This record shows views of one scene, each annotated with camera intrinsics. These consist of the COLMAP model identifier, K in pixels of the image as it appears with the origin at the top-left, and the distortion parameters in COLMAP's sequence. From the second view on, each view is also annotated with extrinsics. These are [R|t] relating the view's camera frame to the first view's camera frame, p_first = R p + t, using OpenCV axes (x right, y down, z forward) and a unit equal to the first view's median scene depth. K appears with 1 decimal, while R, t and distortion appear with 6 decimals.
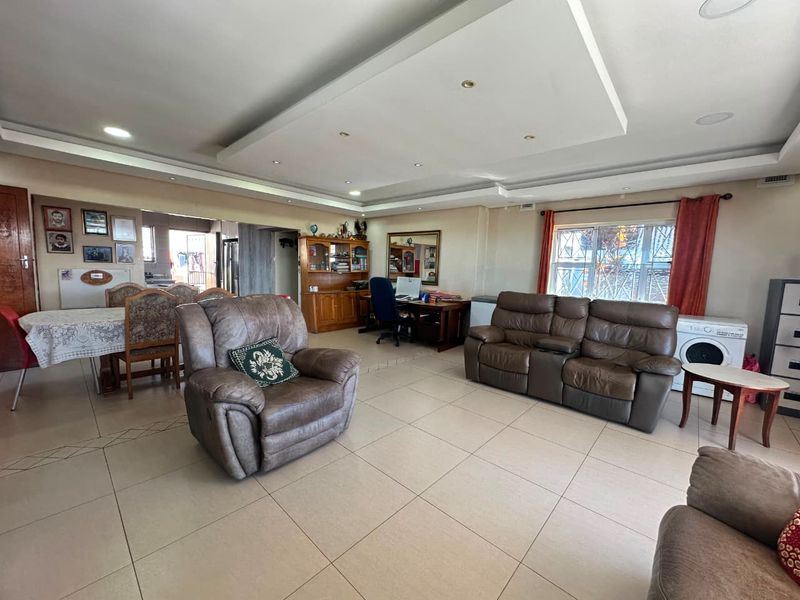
lens RADIAL K [[320.7, 0, 398.9], [0, 320.7, 298.5], [0, 0, 1]] dist [0.004598, 0.000054]
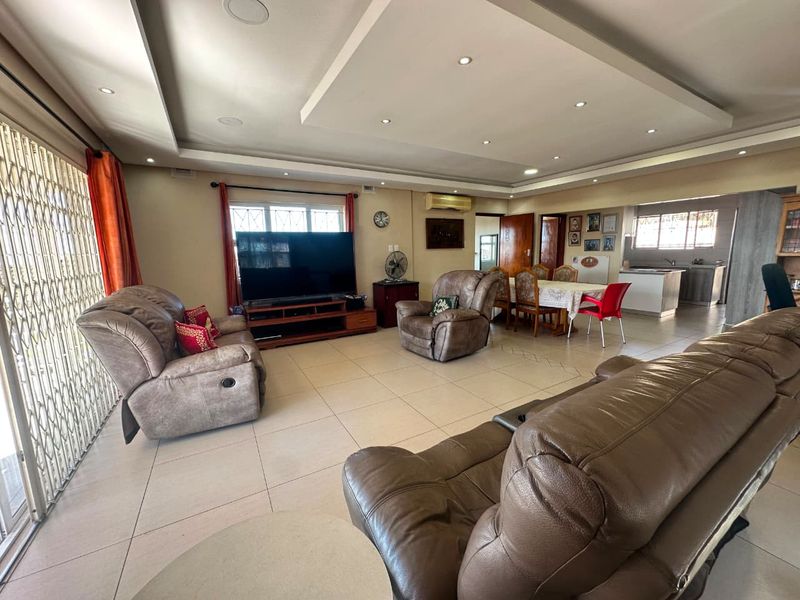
lens RADIAL K [[320.7, 0, 400.7], [0, 320.7, 300.3], [0, 0, 1]] dist [0.004598, 0.000054]
pose [[-0.280212, 0.118638, -0.952579, 0.681301], [-0.084527, 0.985430, 0.147593, -0.039386], [0.956210, 0.121876, -0.266101, 0.638657]]
